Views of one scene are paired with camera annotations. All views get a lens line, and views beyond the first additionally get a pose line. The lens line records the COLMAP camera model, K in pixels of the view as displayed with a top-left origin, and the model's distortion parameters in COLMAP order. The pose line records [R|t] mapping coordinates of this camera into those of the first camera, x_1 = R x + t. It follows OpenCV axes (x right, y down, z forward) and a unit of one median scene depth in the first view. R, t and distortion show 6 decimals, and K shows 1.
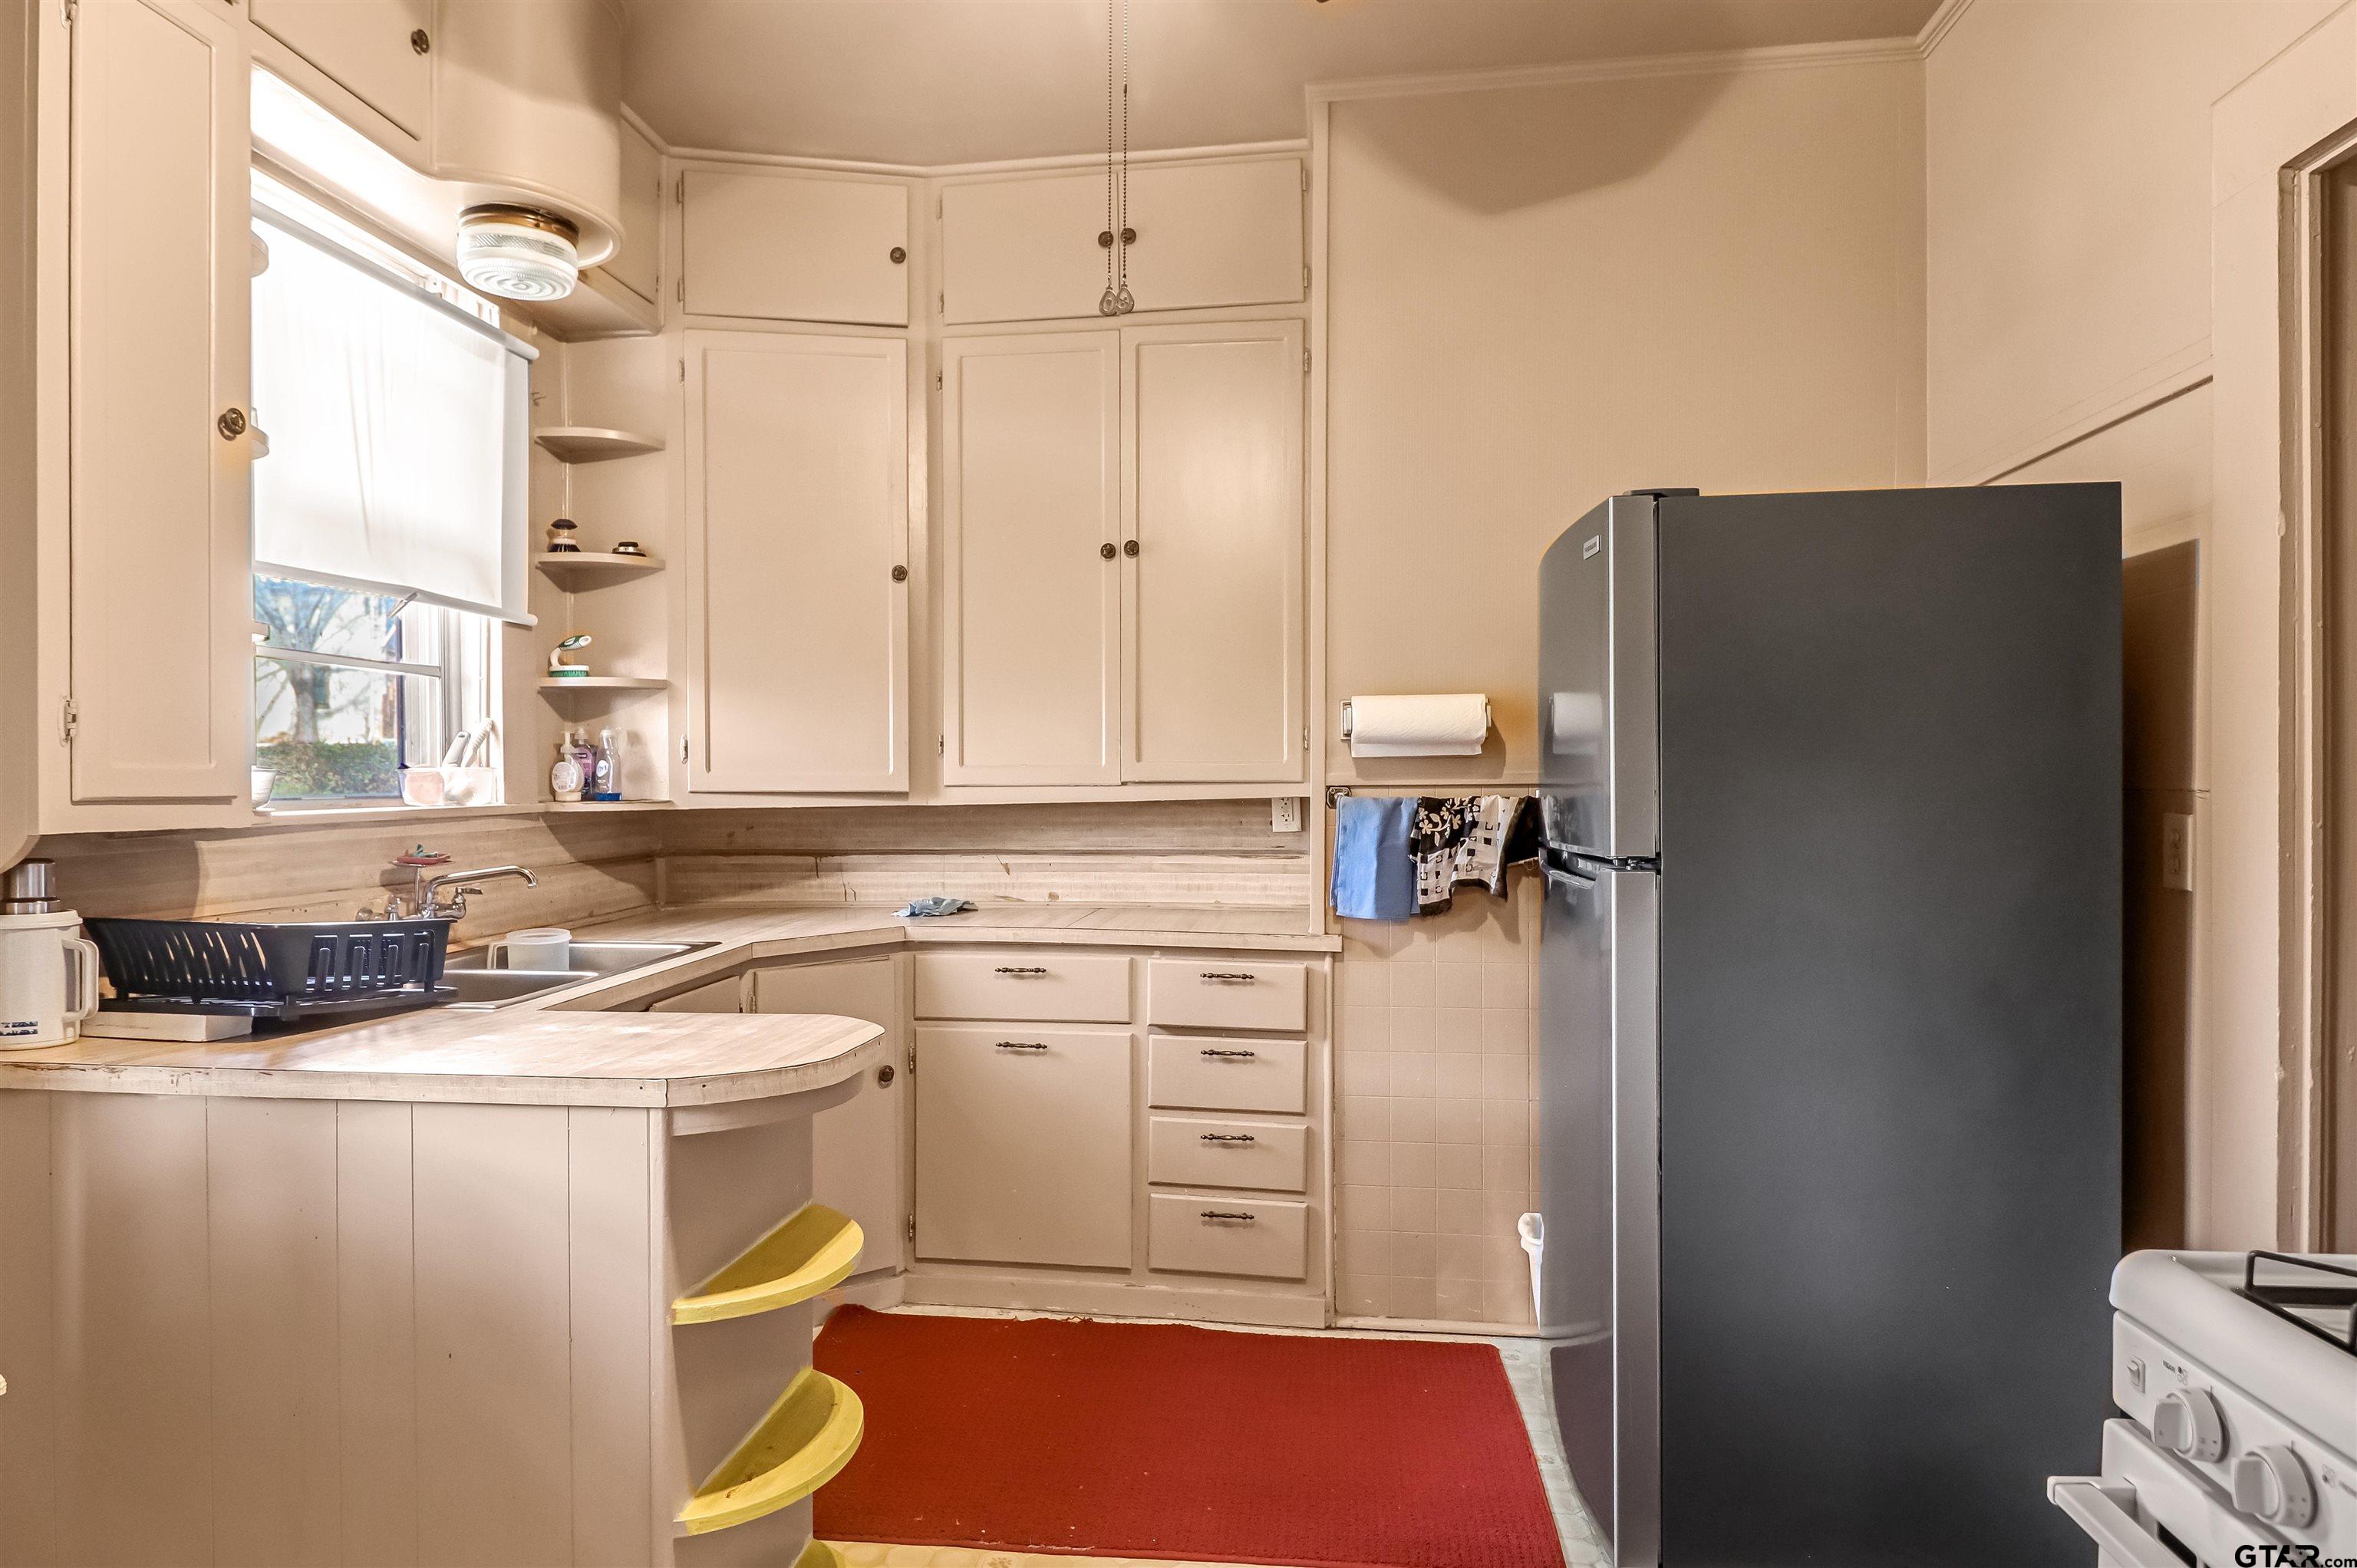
lens RADIAL K [[1389.6, 0, 1135.4], [0, 1389.6, 775.0], [0, 0, 1]] dist [0.000232, -0.002519]
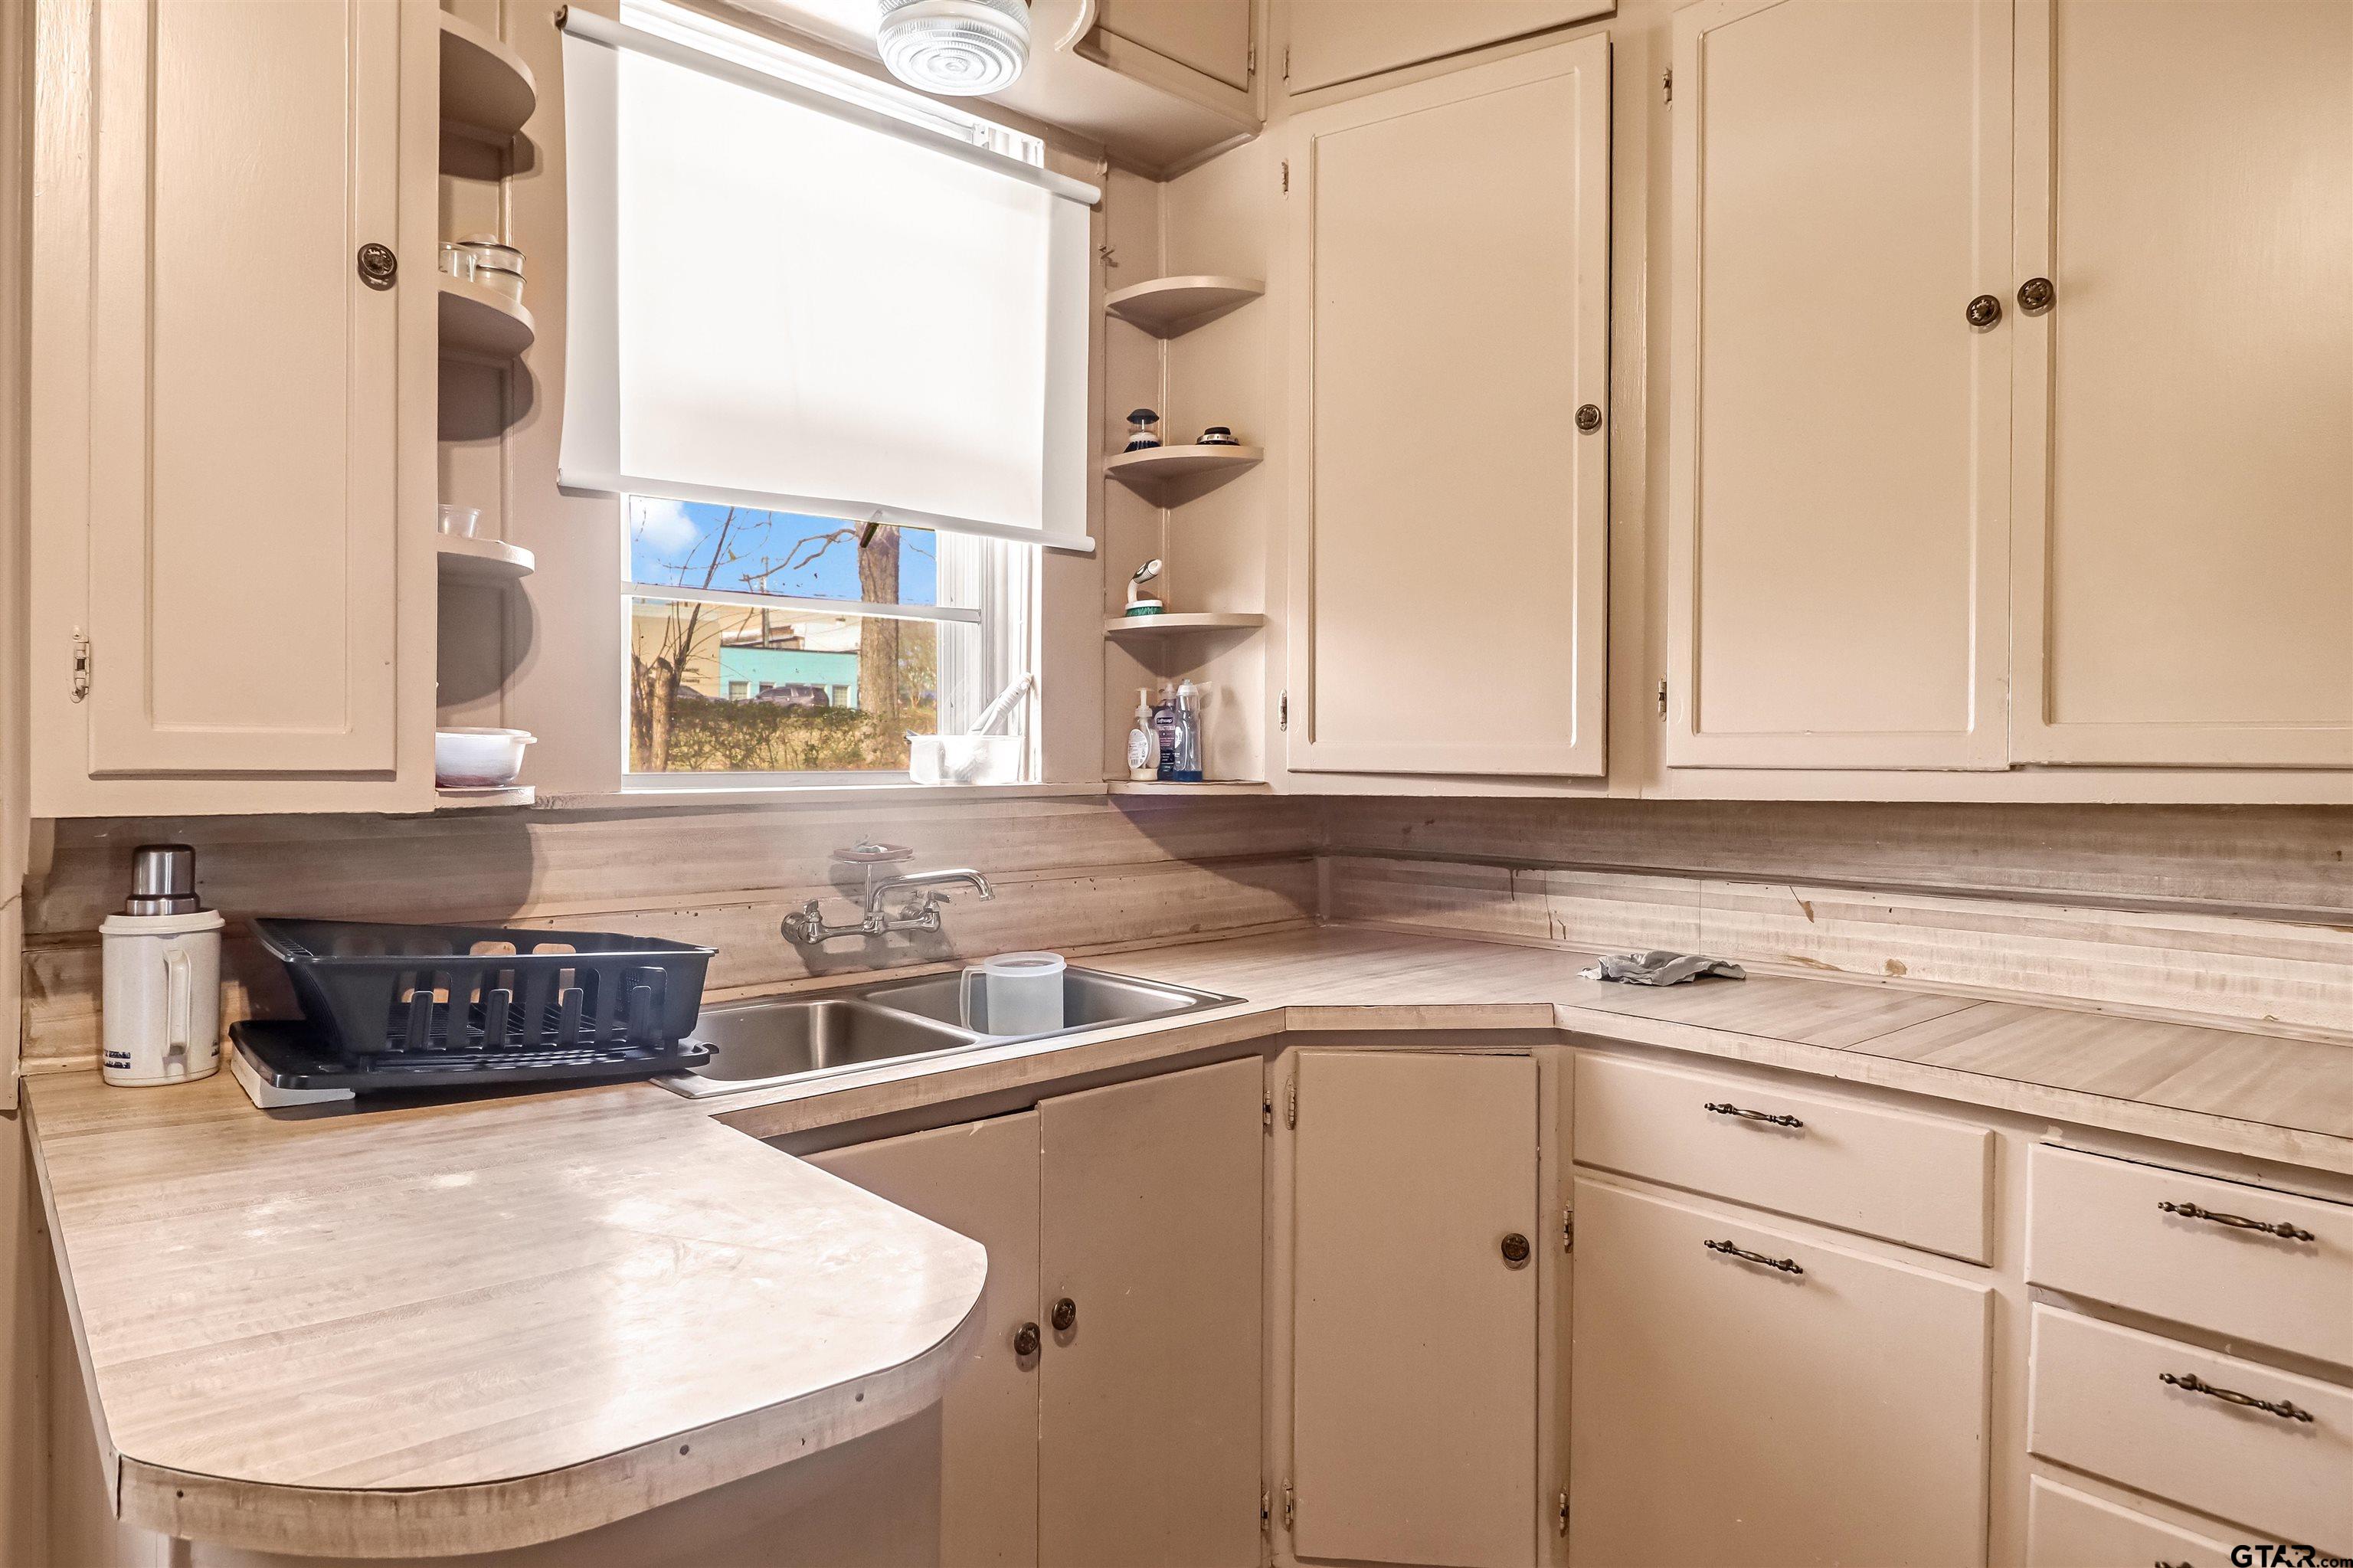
lens RADIAL K [[1366.0, 0, 1143.2], [0, 1366.0, 755.3], [0, 0, 1]] dist [-0.003538, -0.003690]
pose [[0.751543, 0.008633, -0.659627, 0.082066], [-0.005256, 0.999961, 0.007099, -0.000155], [0.659663, -0.001869, 0.751559, 0.430849]]
